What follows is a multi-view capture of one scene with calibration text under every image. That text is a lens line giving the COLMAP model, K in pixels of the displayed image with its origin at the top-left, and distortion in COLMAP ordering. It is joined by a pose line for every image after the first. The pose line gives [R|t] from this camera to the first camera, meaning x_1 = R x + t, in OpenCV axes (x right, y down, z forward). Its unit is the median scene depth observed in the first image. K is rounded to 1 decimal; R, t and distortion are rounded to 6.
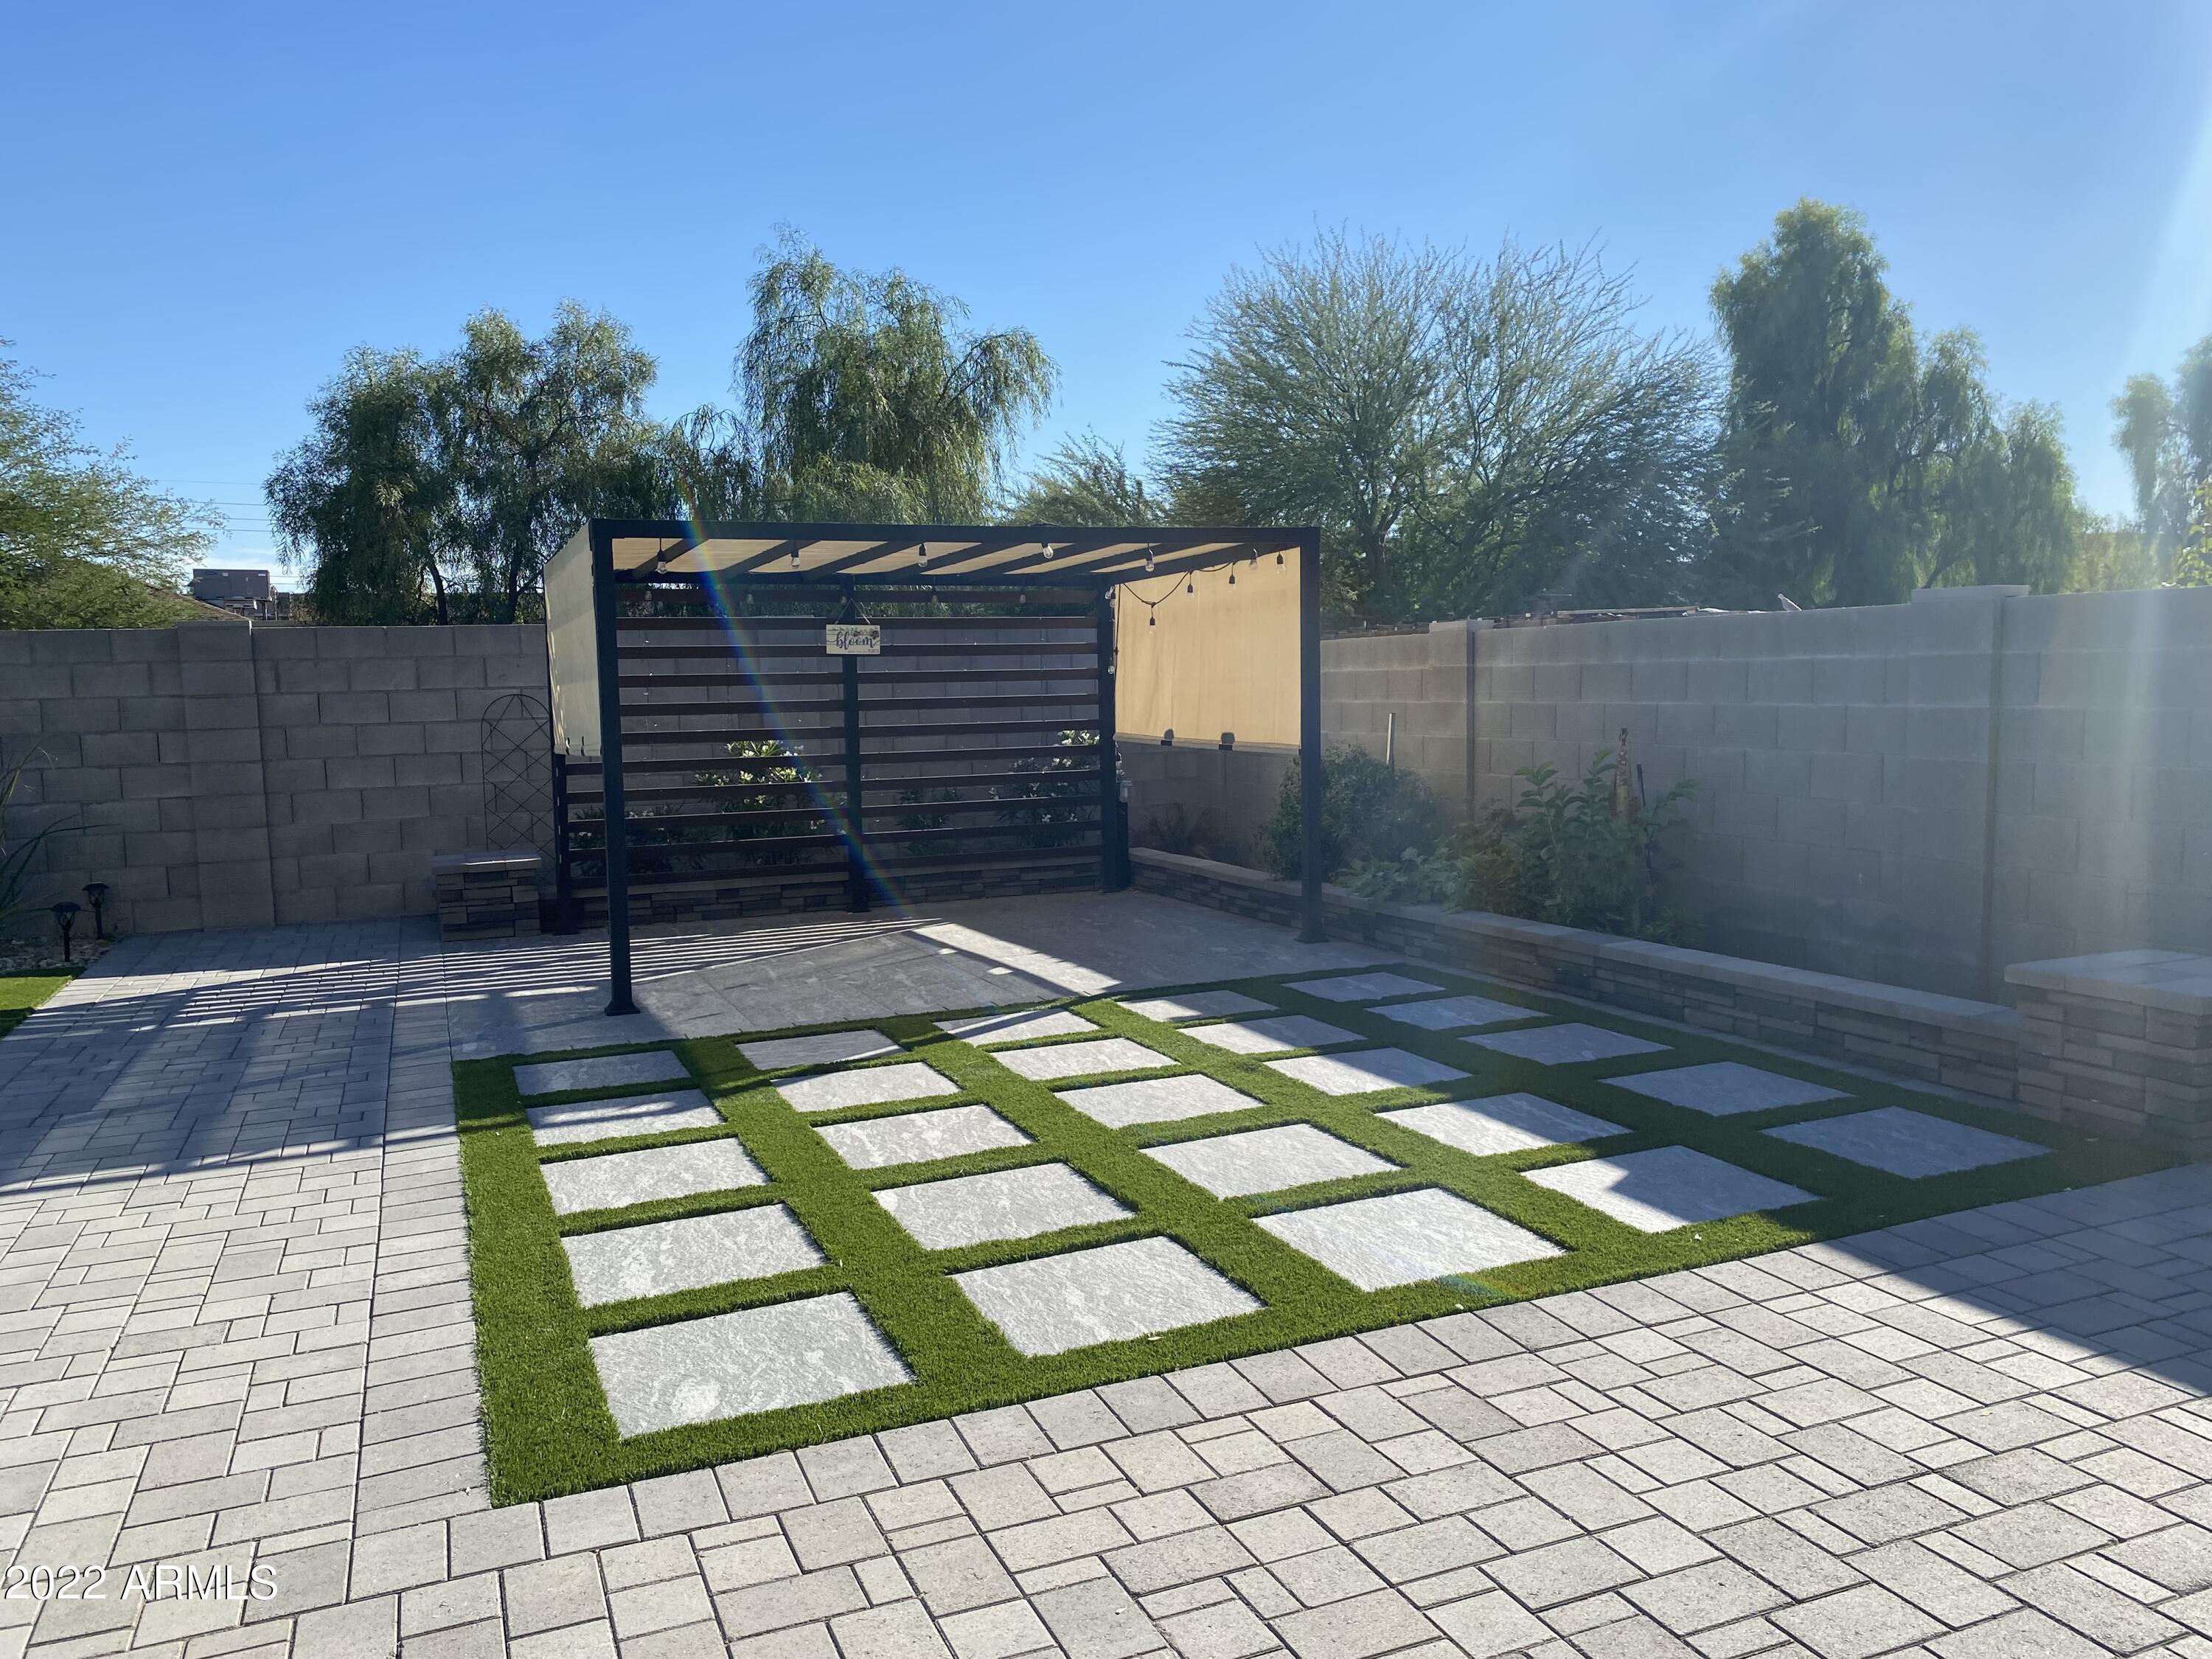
lens RADIAL K [[1680.4, 0, 1125.1], [0, 1680.4, 836.2], [0, 0, 1]] dist [0.046457, -0.051578]
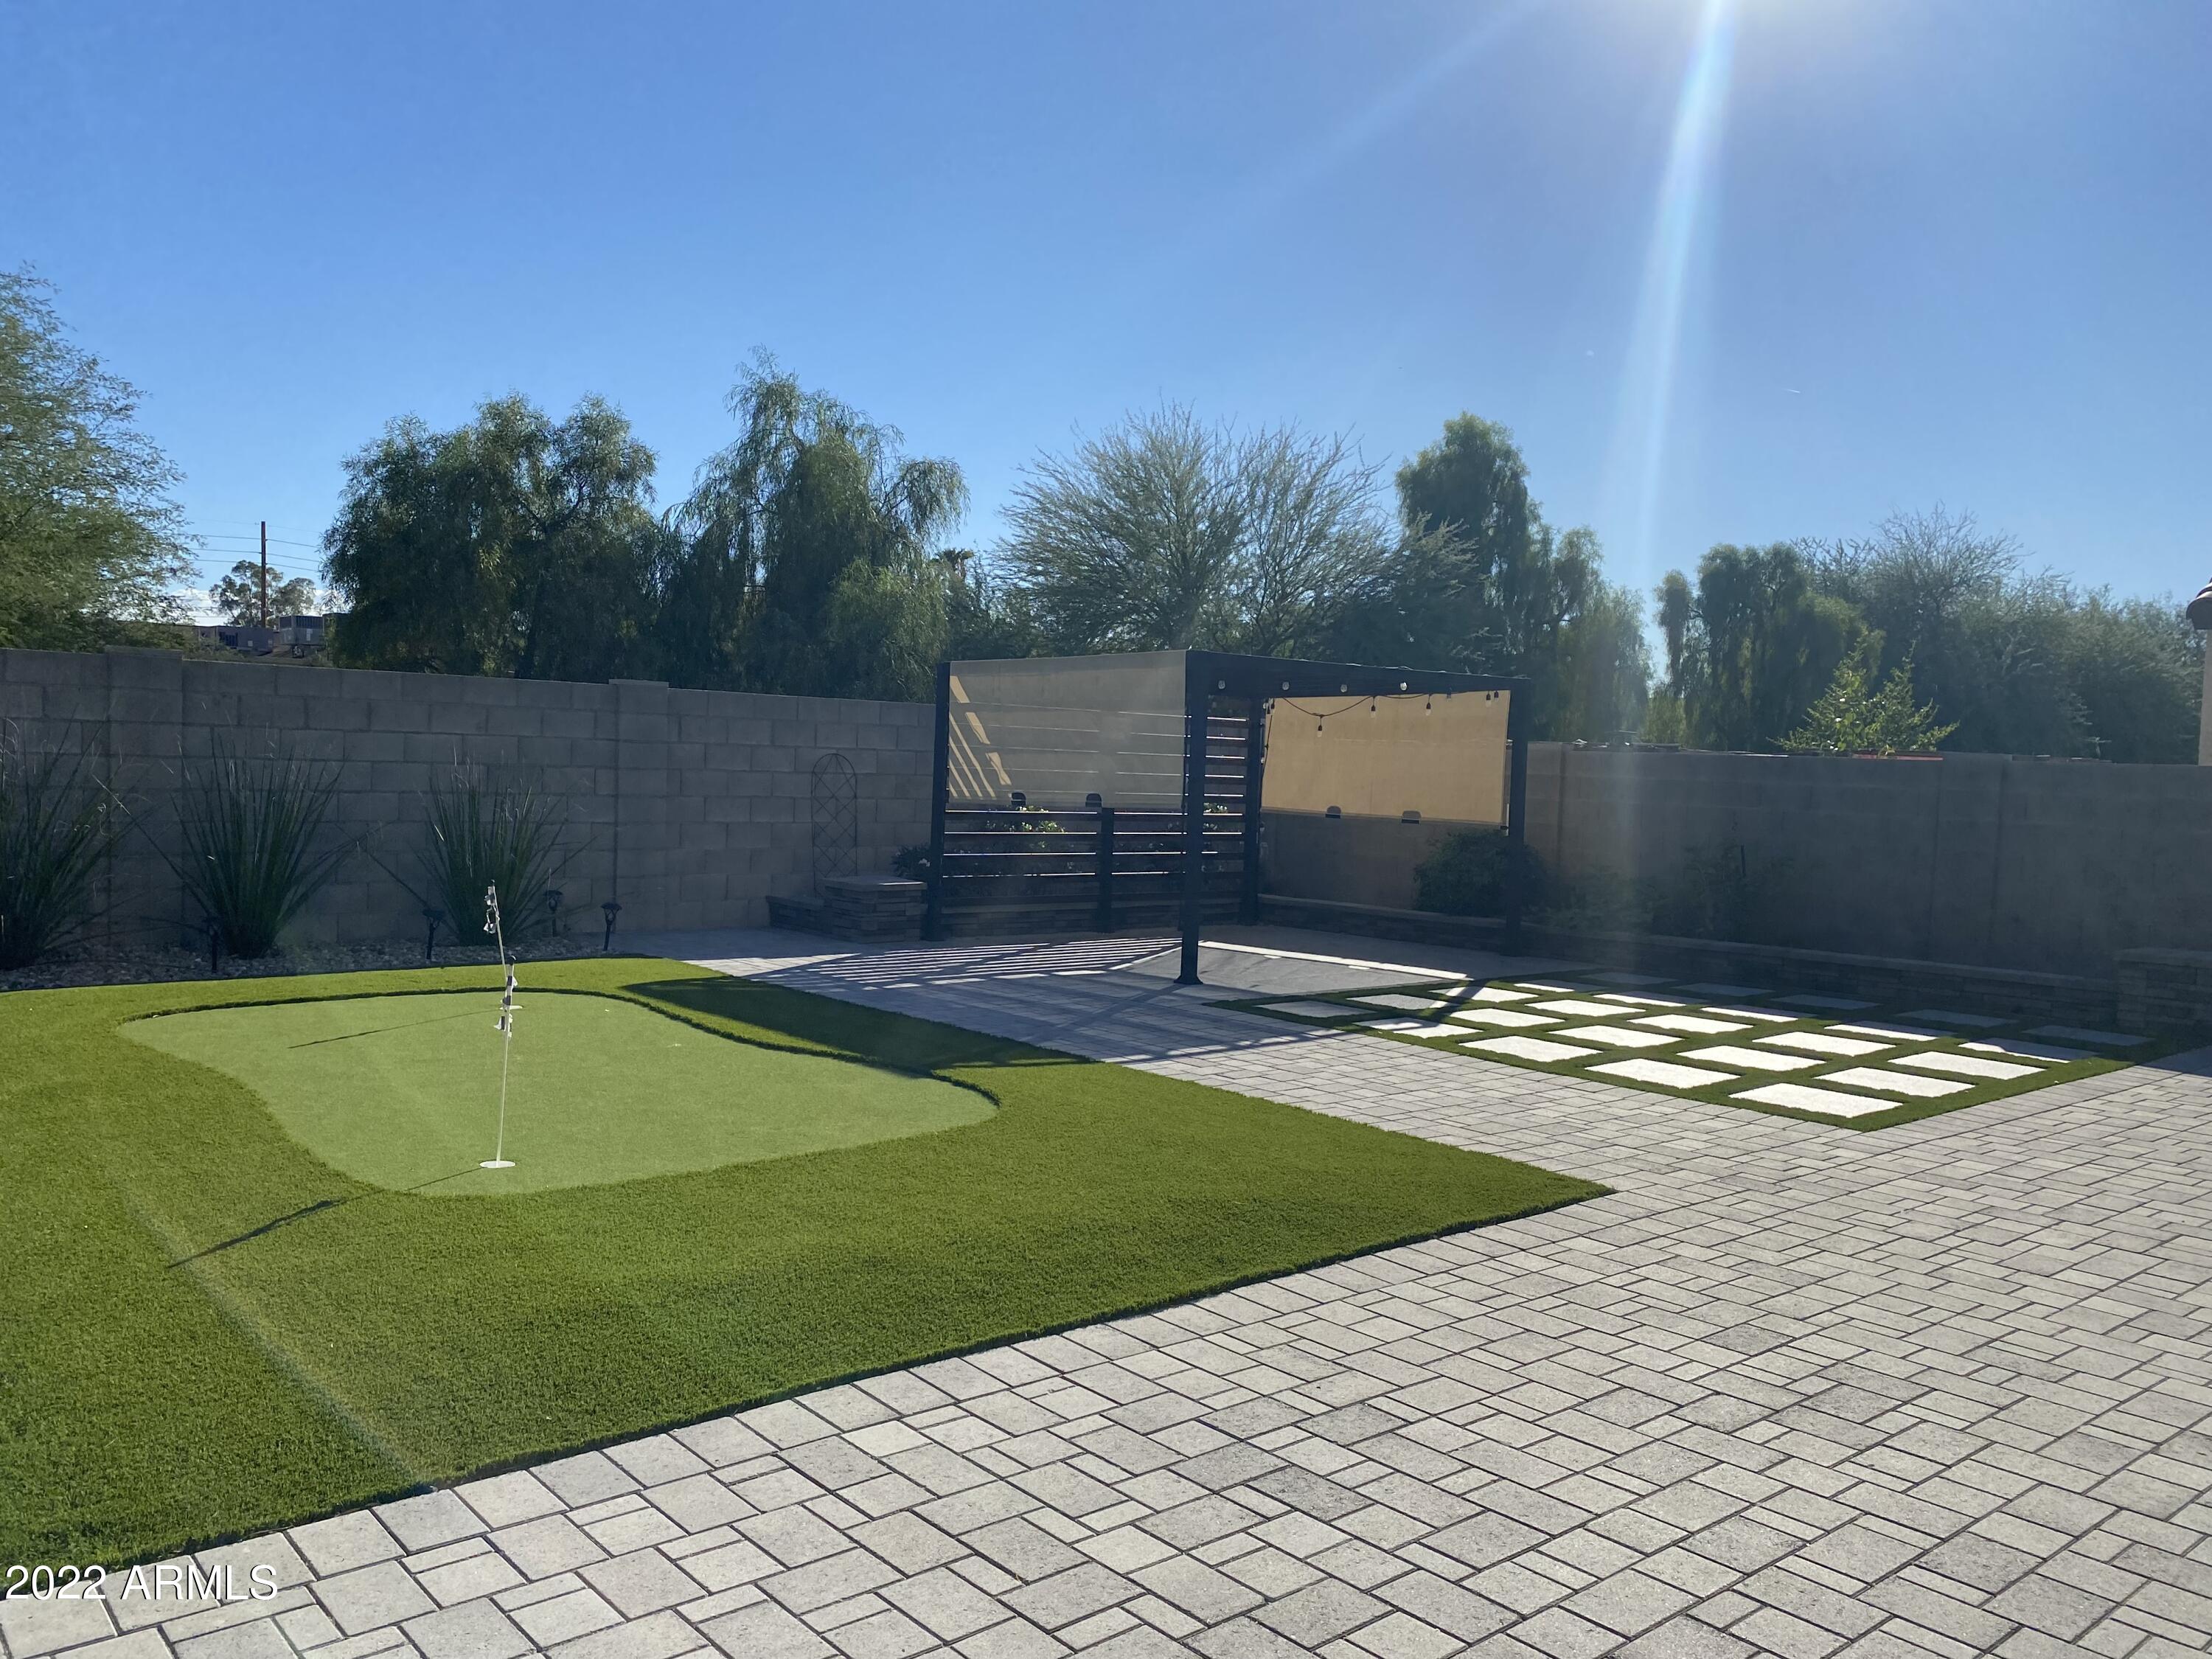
lens RADIAL K [[1680.4, 0, 1090.7], [0, 1680.4, 825.8], [0, 0, 1]] dist [0.046457, -0.051578]
pose [[0.953186, 0.046804, 0.298740, -0.335669], [-0.030154, 0.997737, -0.060105, 0.023920], [-0.300876, 0.048283, 0.952440, -0.147081]]
